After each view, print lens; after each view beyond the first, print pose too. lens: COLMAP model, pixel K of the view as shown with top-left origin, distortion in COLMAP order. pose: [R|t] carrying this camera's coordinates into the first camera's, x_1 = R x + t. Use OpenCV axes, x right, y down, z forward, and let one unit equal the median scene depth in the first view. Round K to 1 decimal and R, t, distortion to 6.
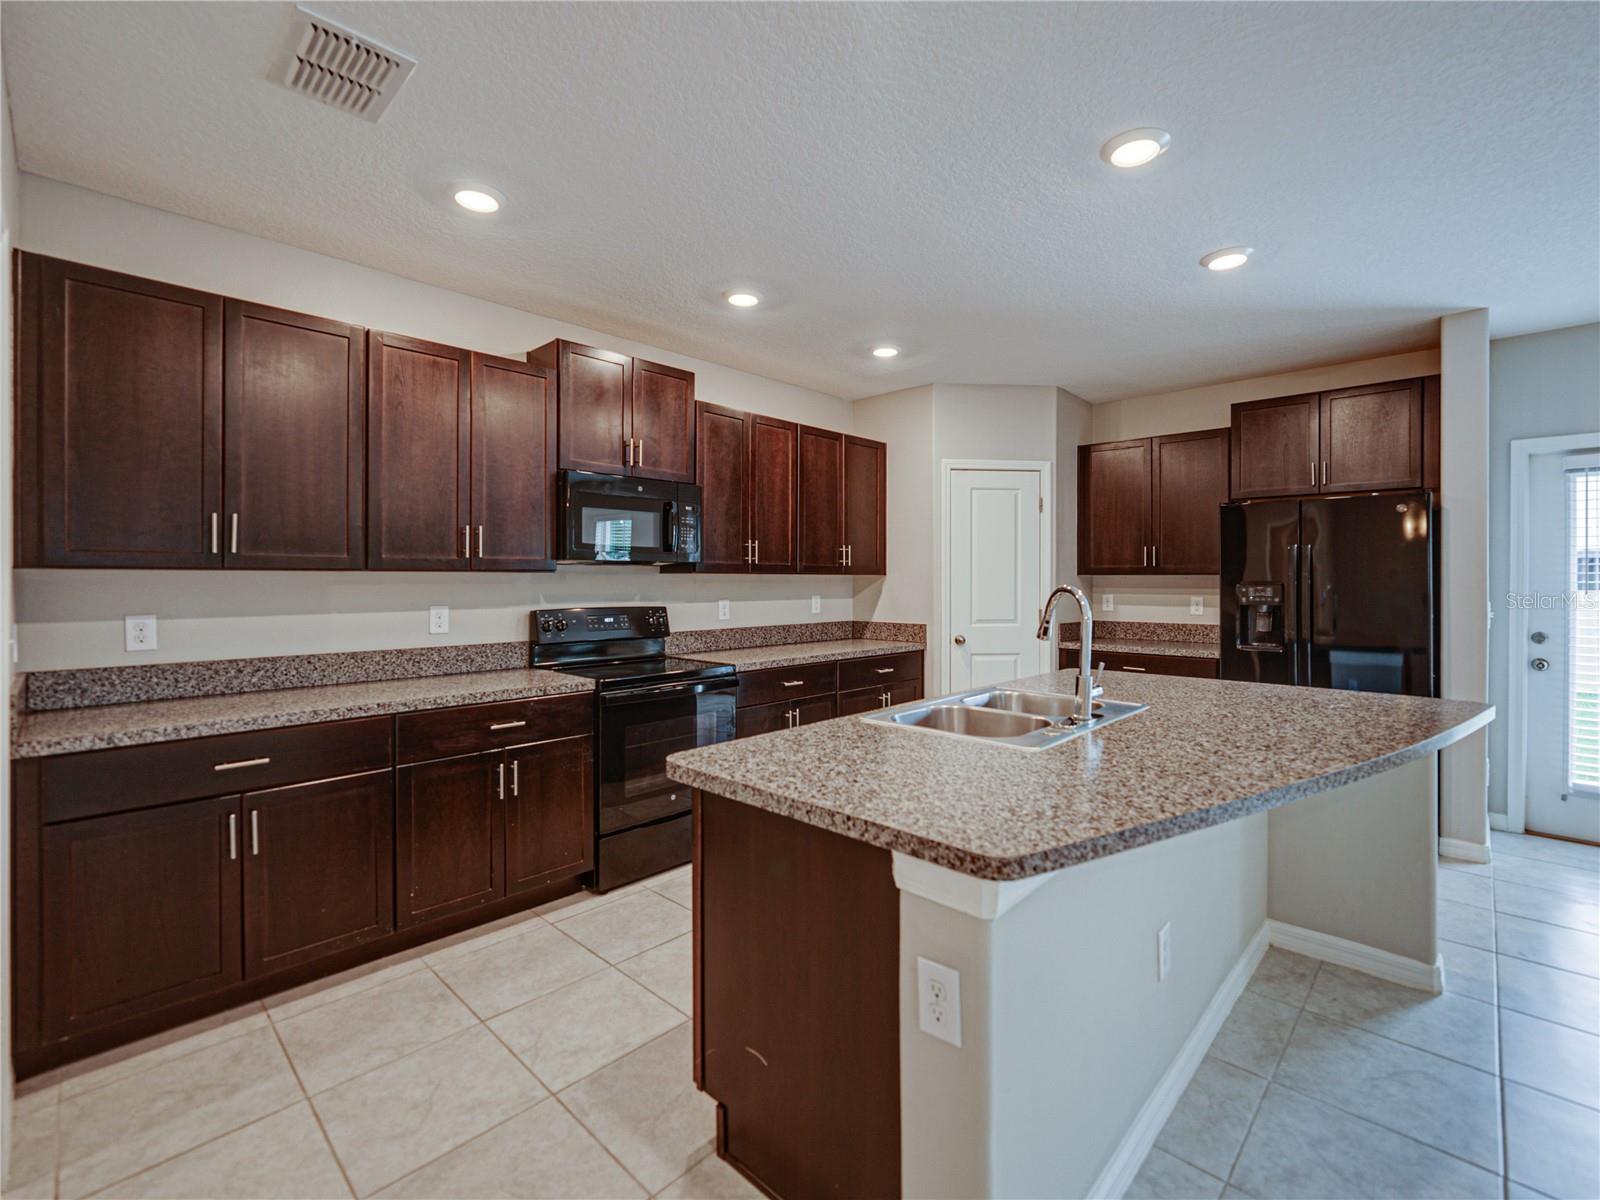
lens RADIAL K [[713.5, 0, 808.9], [0, 713.5, 587.4], [0, 0, 1]] dist [-0.005366, 0.000540]
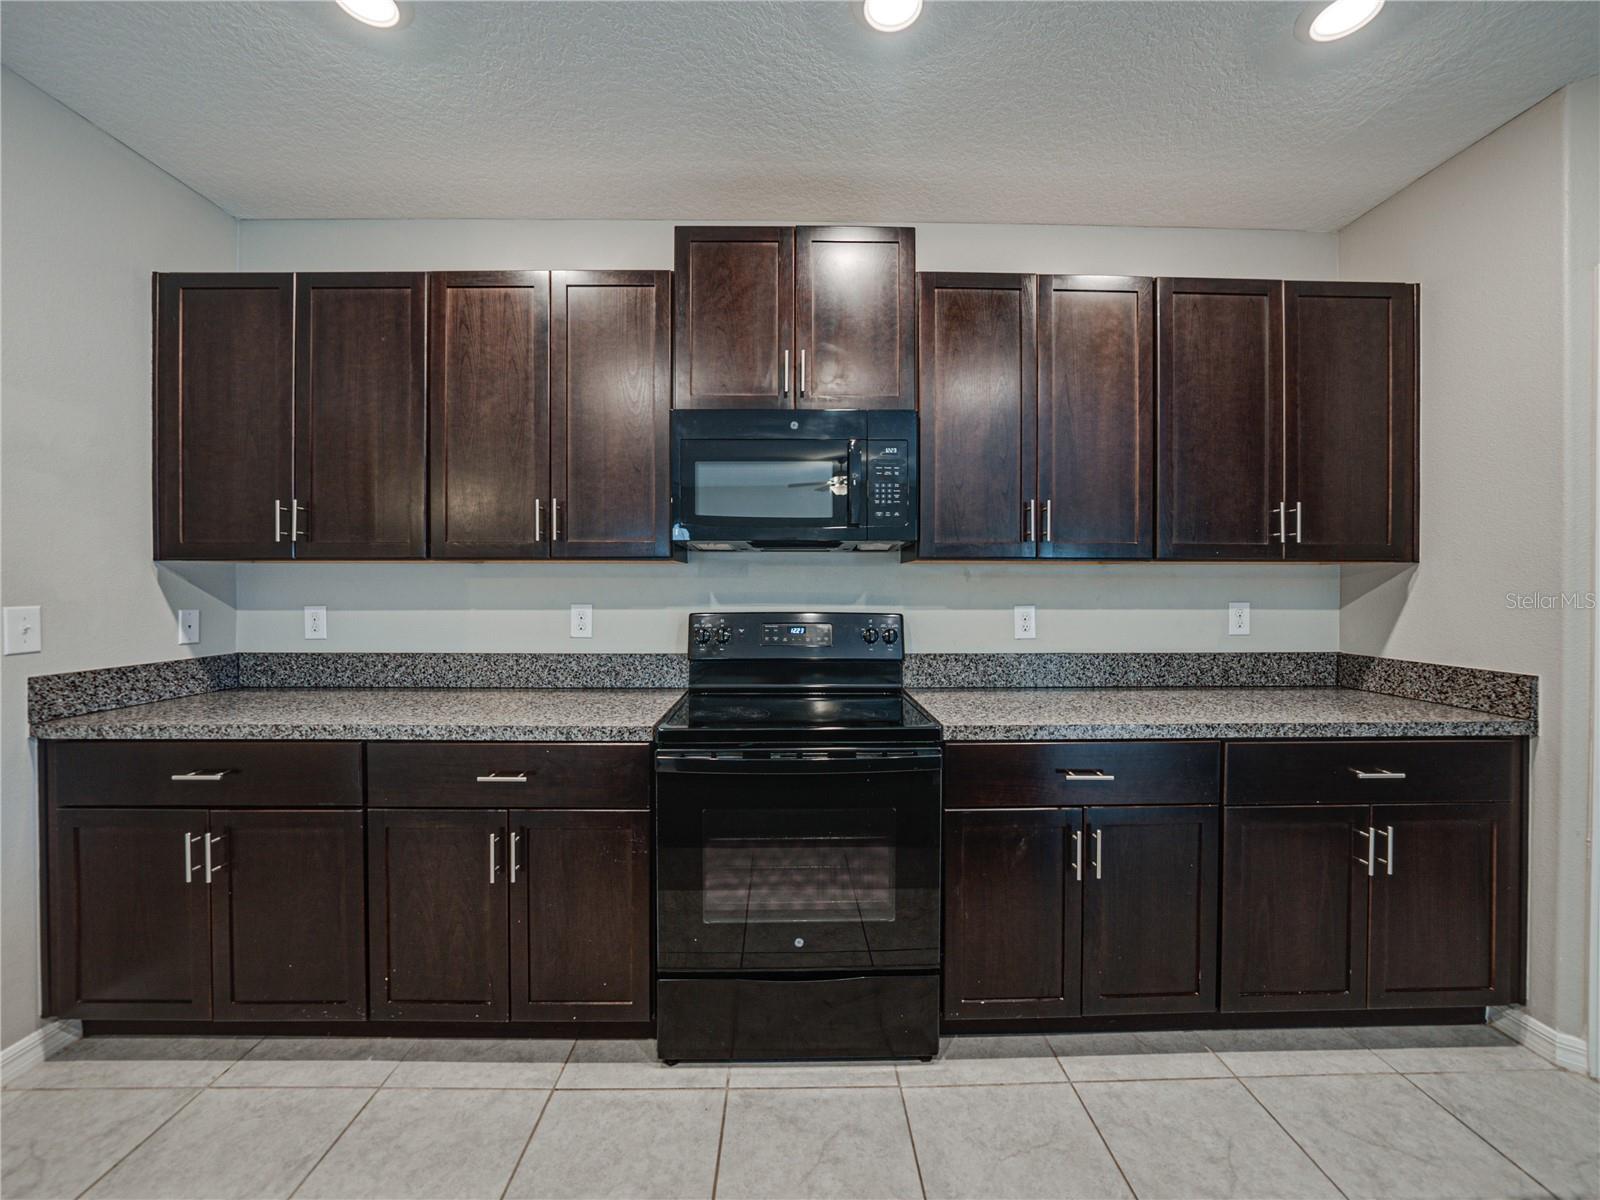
lens RADIAL K [[626.0, 0, 805.9], [0, 626.0, 592.5], [0, 0, 1]] dist [-0.020104, 0.001801]
pose [[0.701445, 0.007532, -0.712683, 0.166635], [-0.008383, 0.999962, 0.002316, 0.007857], [0.712674, 0.004350, 0.701482, 0.626107]]
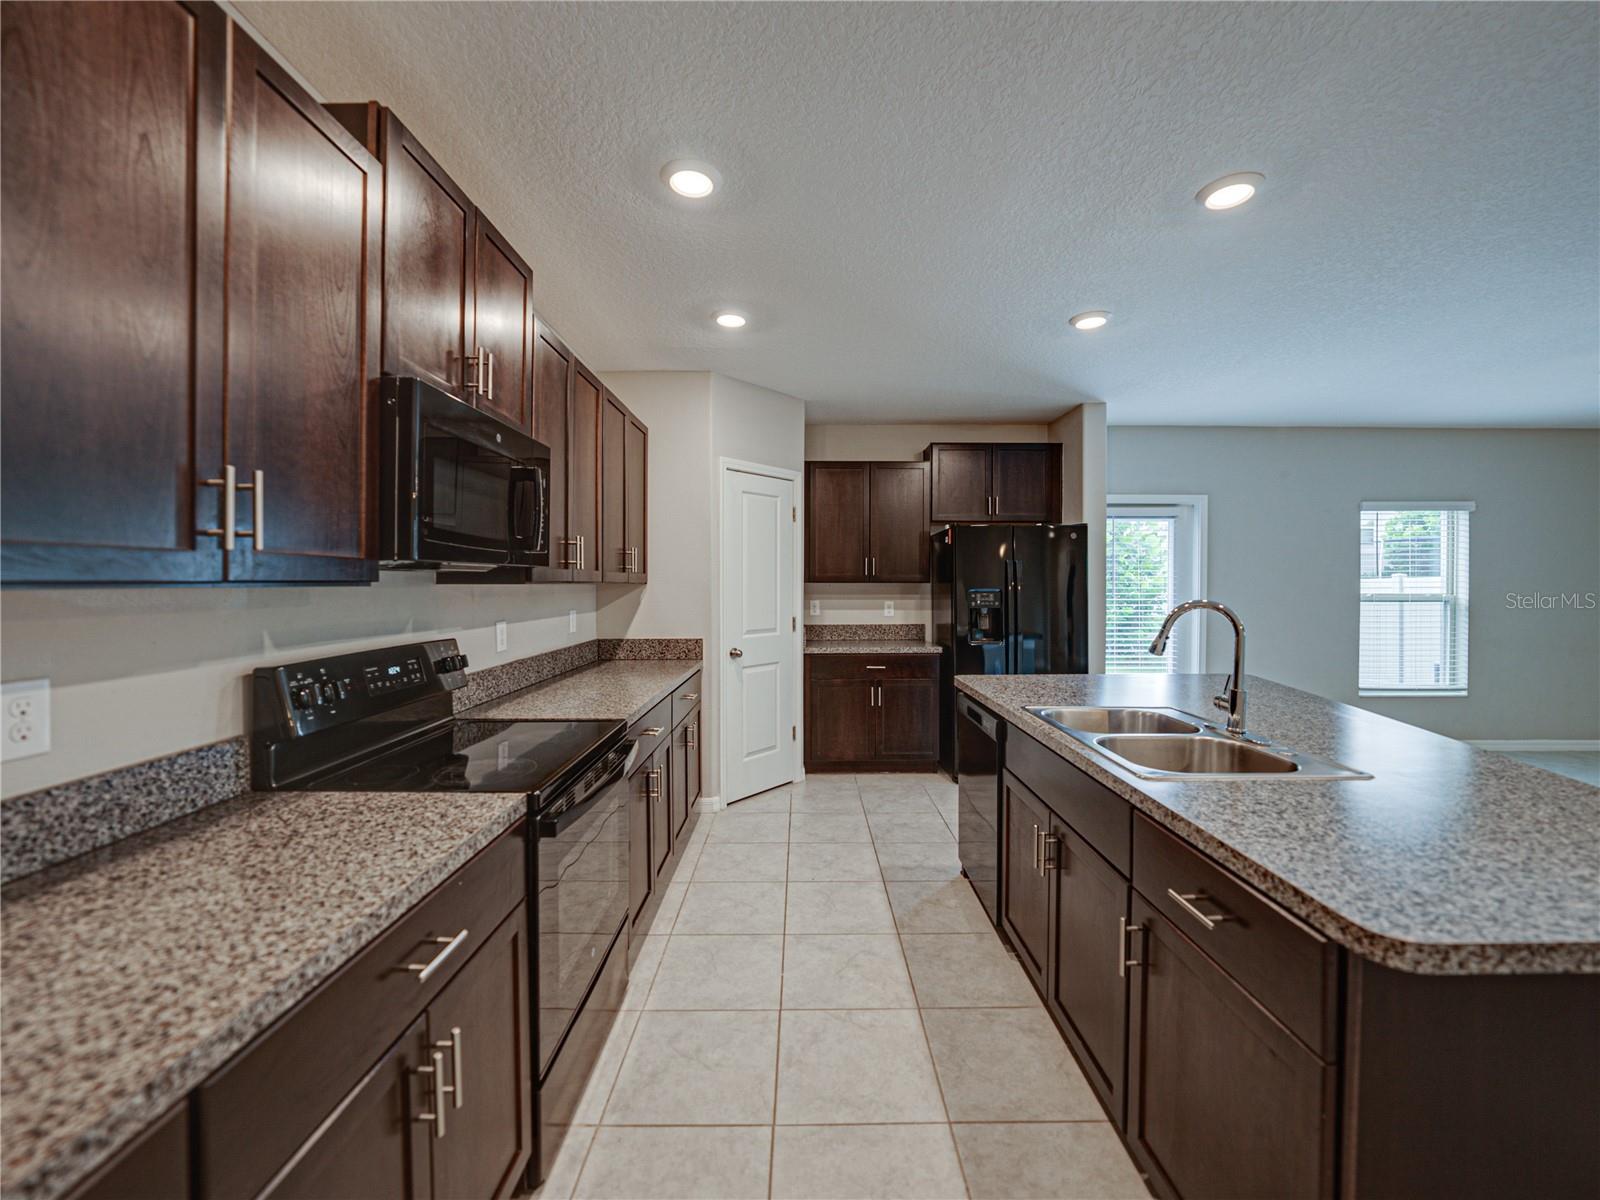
lens RADIAL K [[639.4, 0, 800.5], [0, 639.4, 586.0], [0, 0, 1]] dist [-0.012943, 0.000259]
pose [[0.728103, -0.004978, 0.685450, -0.416148], [0.008718, 0.999960, -0.001999, -0.016124], [-0.685413, 0.007431, 0.728117, 0.464038]]
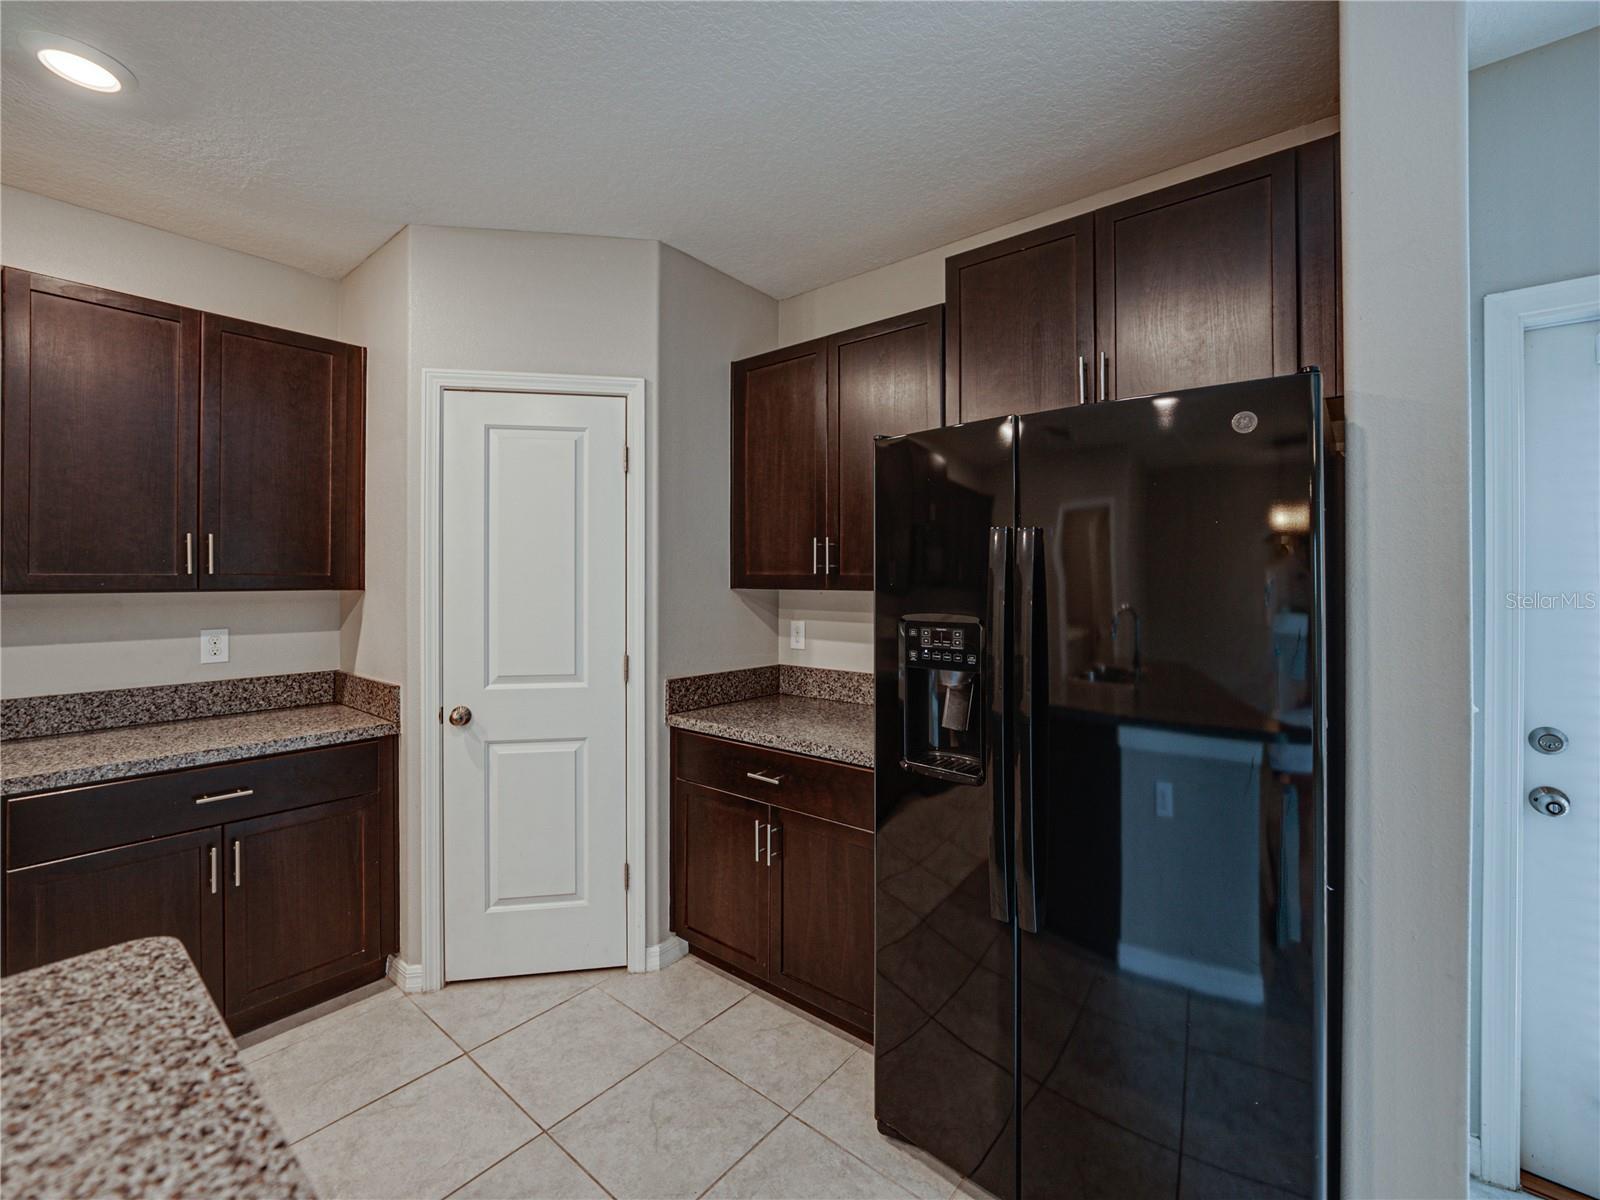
lens RADIAL K [[674.7, 0, 809.2], [0, 674.7, 580.6], [0, 0, 1]] dist [-0.008069, 0.000004]
pose [[0.998020, -0.001354, 0.062885, 0.608535], [0.001682, 0.999985, -0.005163, -0.031335], [-0.062877, 0.005259, 0.998007, 0.688793]]
